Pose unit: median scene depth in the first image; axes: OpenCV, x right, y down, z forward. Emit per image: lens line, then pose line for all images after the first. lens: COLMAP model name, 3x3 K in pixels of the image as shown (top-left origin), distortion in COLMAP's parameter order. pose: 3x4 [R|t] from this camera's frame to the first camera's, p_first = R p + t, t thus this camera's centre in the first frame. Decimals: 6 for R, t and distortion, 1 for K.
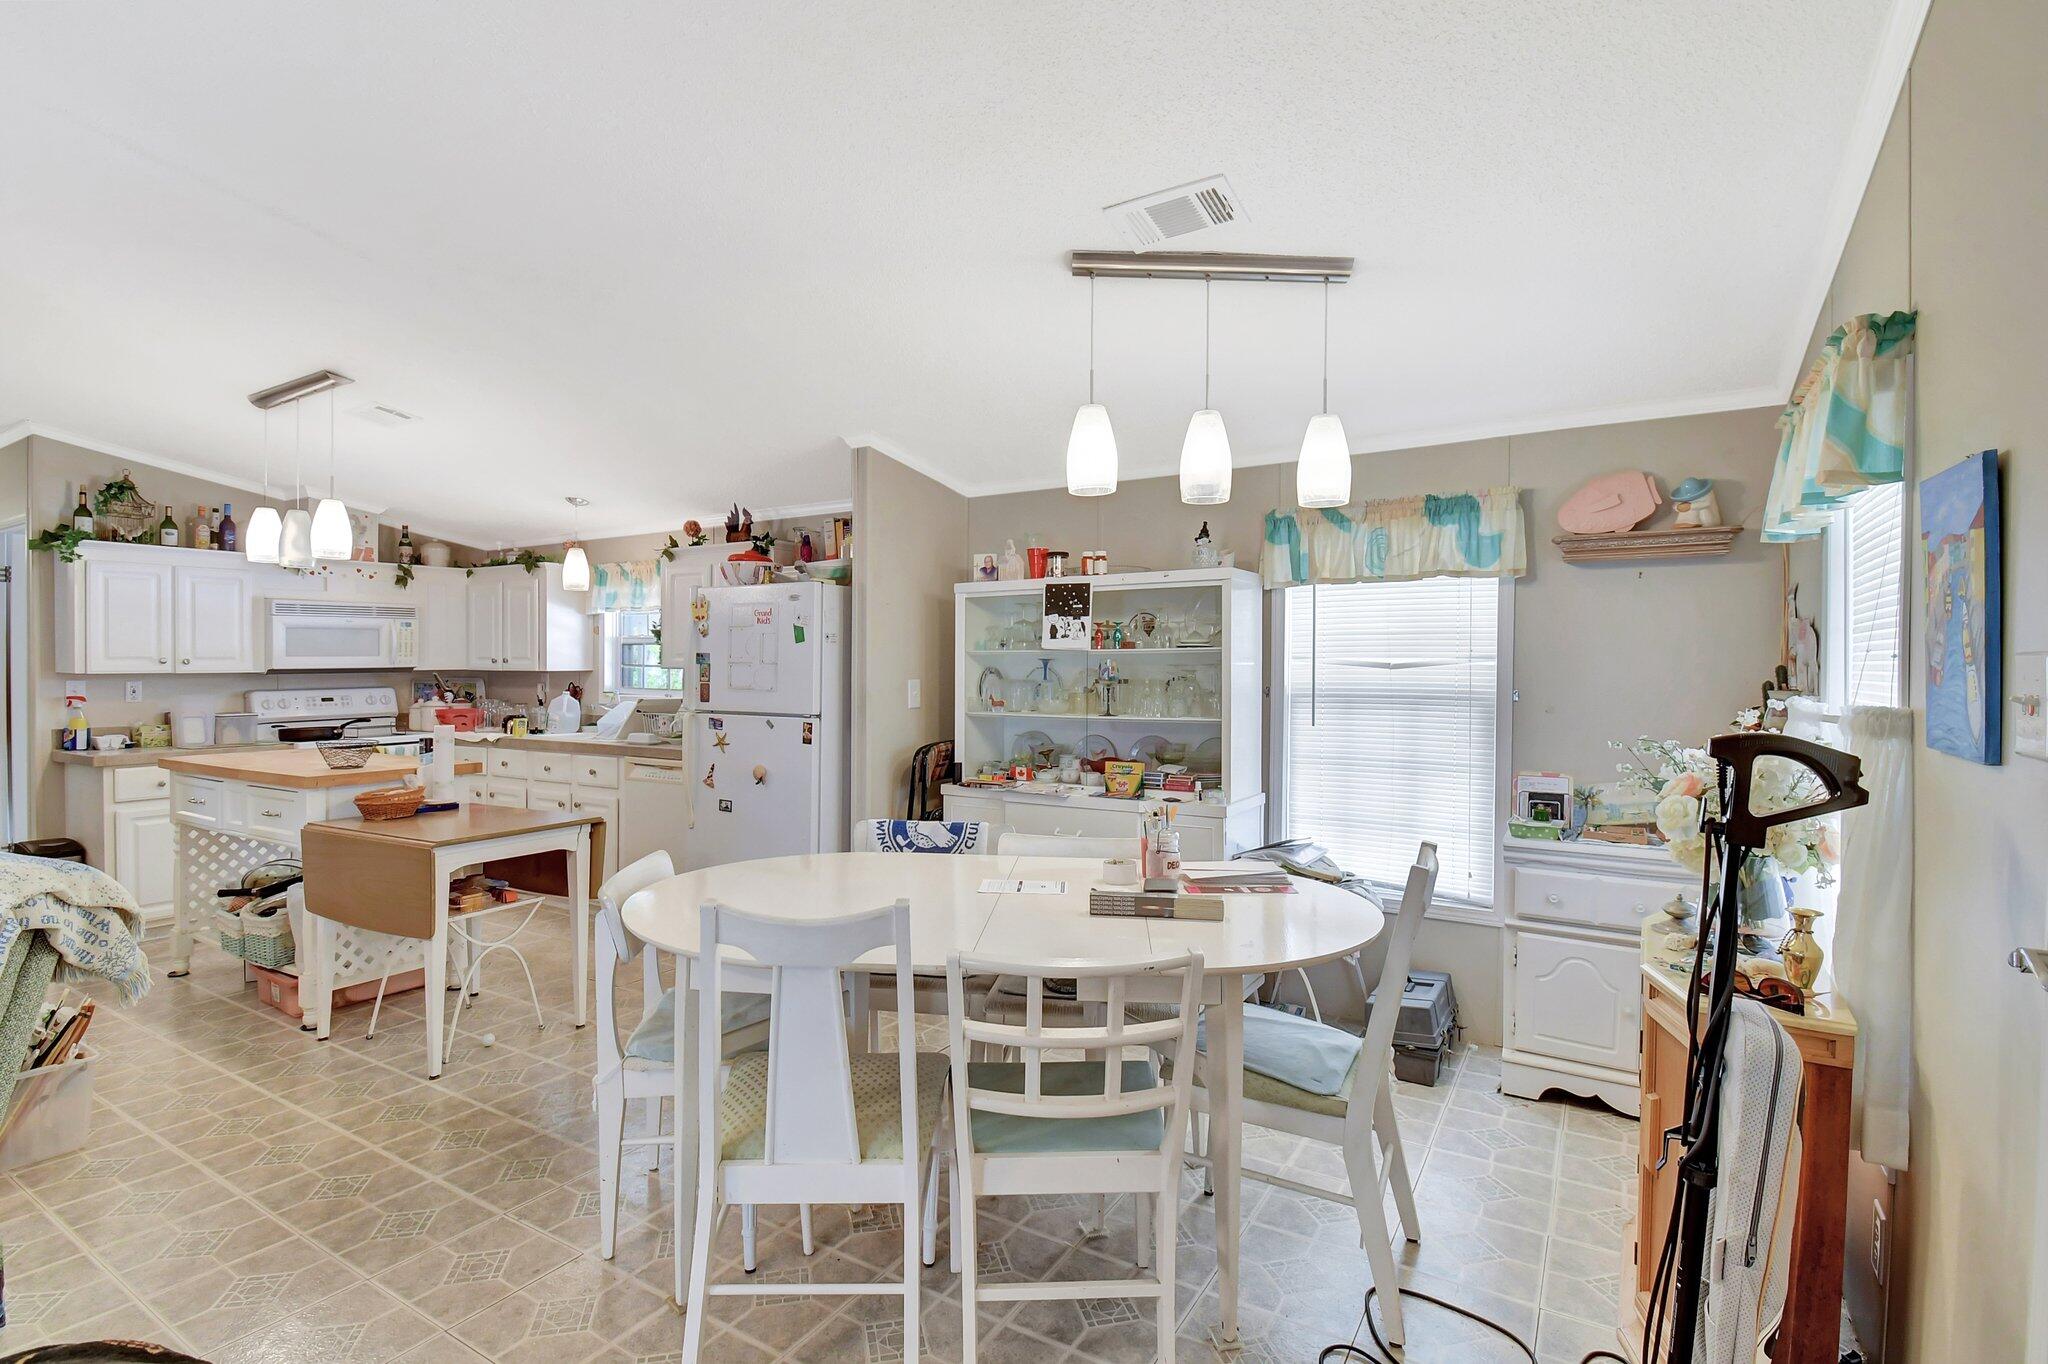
lens RADIAL K [[976.6, 0, 1020.0], [0, 976.6, 668.8], [0, 0, 1]] dist [0.024188, -0.024404]
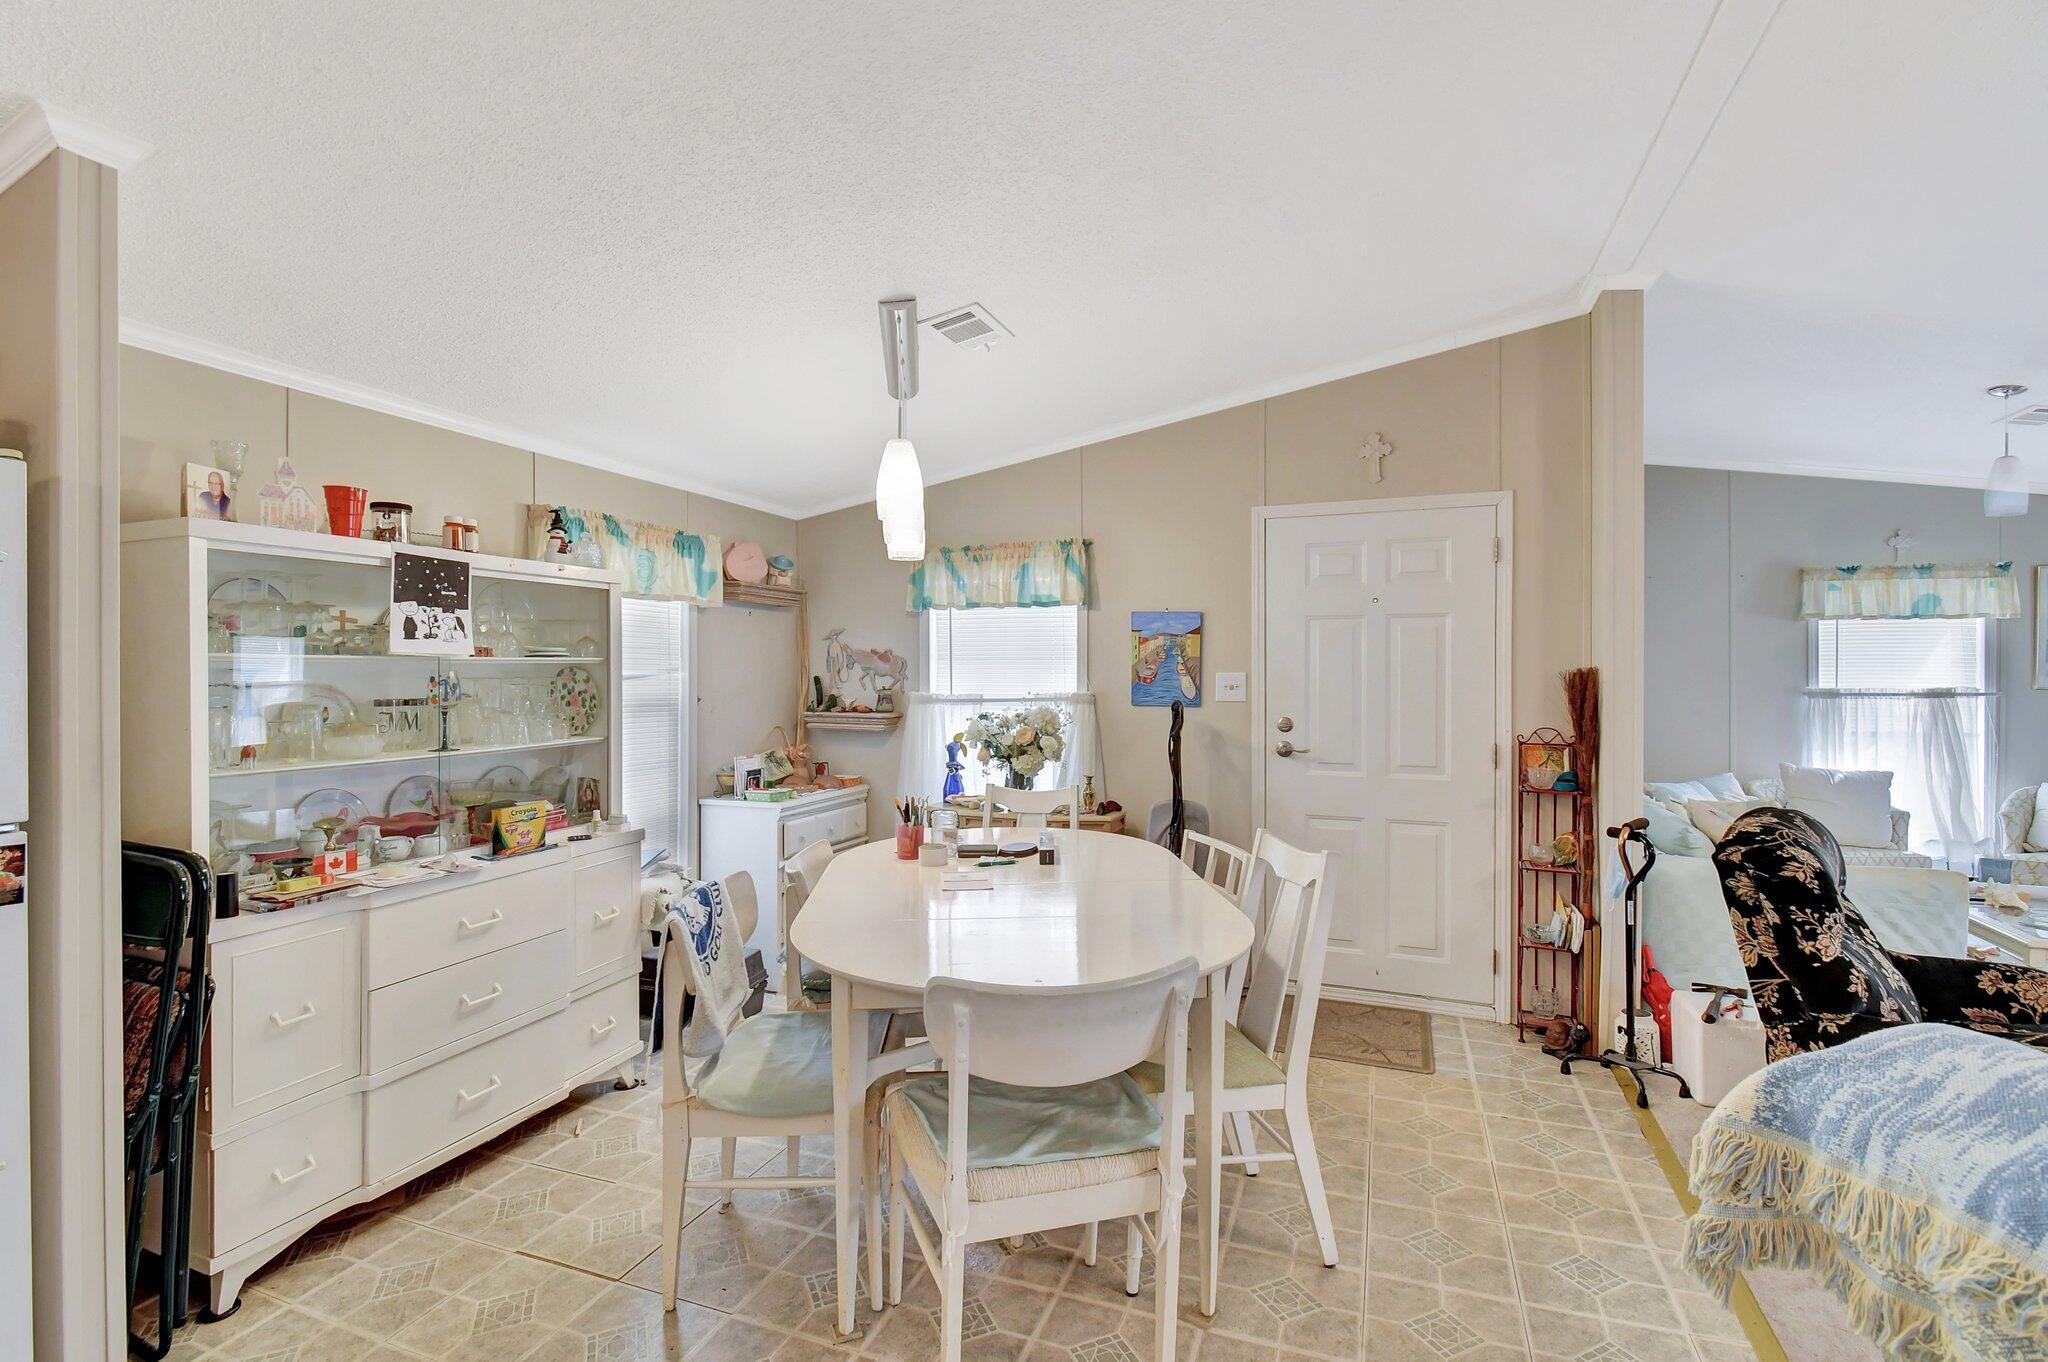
lens RADIAL K [[905.9, 0, 1018.1], [0, 905.9, 669.7], [0, 0, 1]] dist [0.020285, -0.020914]
pose [[-0.182930, -0.000060, 0.983126, -0.629928], [0.002813, 0.999996, 0.000584, -0.009467], [-0.983122, 0.002873, -0.182929, 0.708064]]
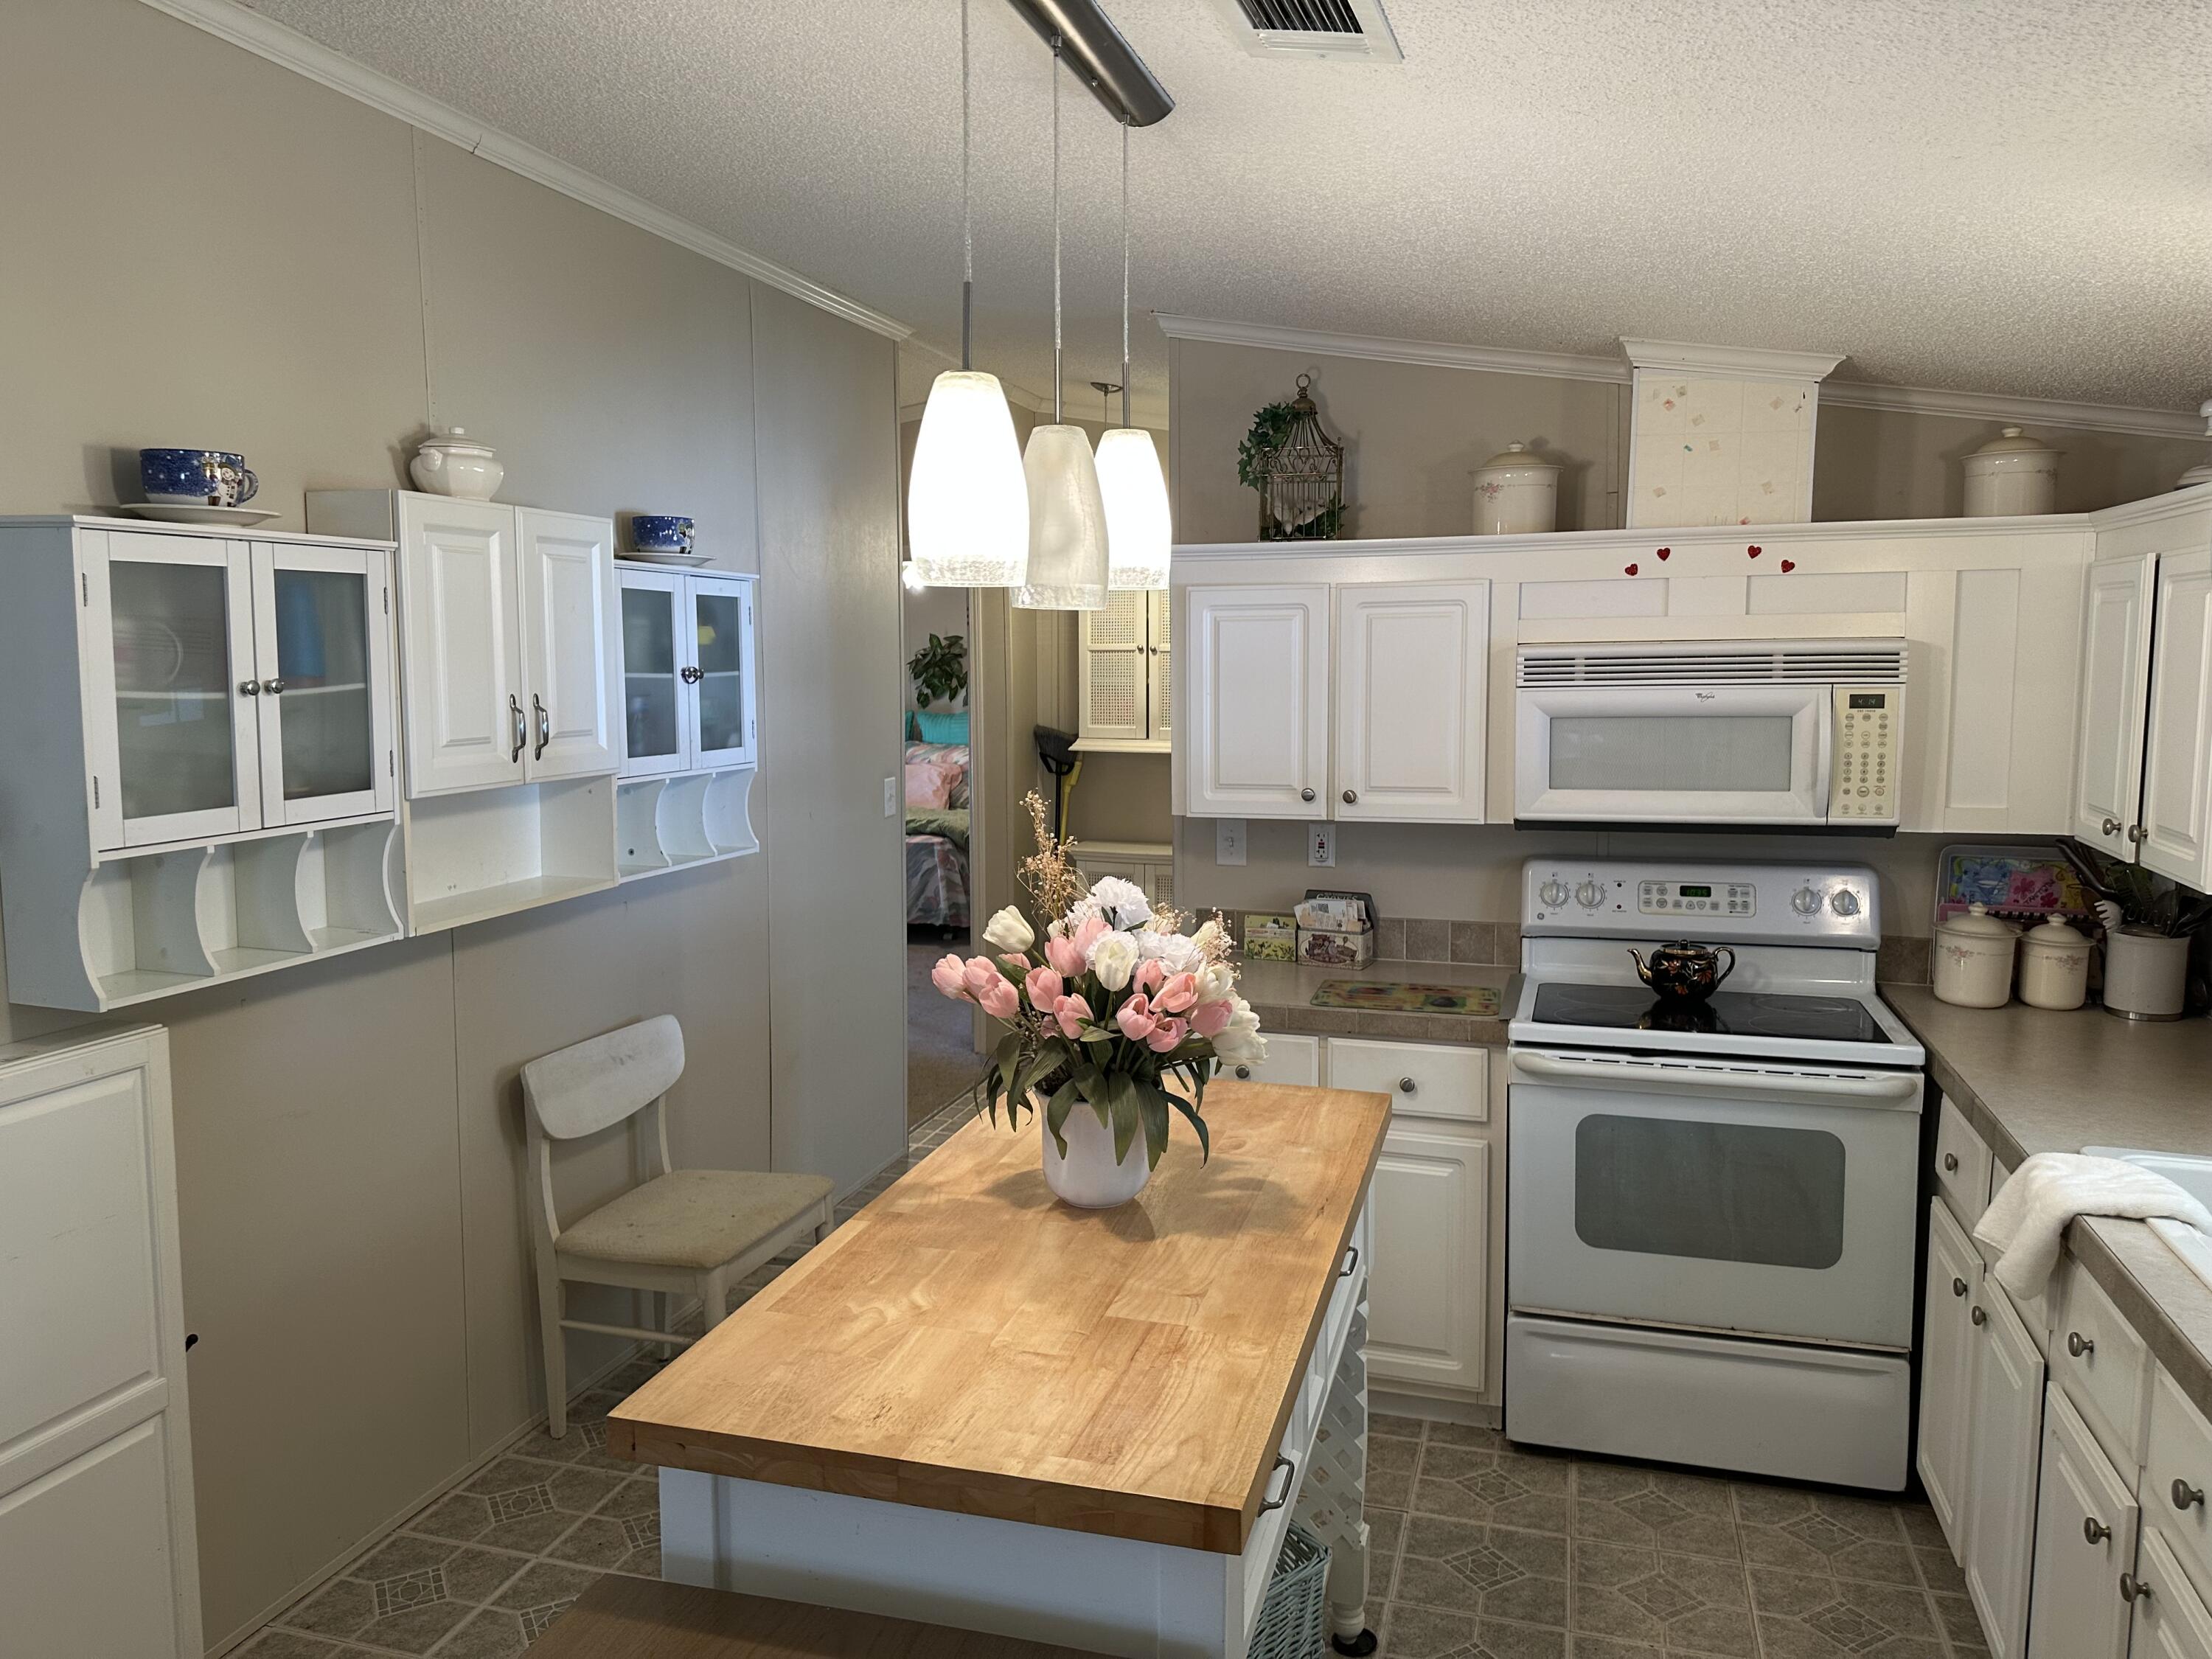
lens RADIAL K [[1550.3, 0, 1117.5], [0, 1550.3, 821.6], [0, 0, 1]] dist [0.108427, -0.164795]
pose [[0.259428, 0.103865, -0.960161, -0.246460], [-0.002129, 0.994259, 0.106978, -0.091184], [0.965760, -0.025709, 0.258160, 0.902600]]
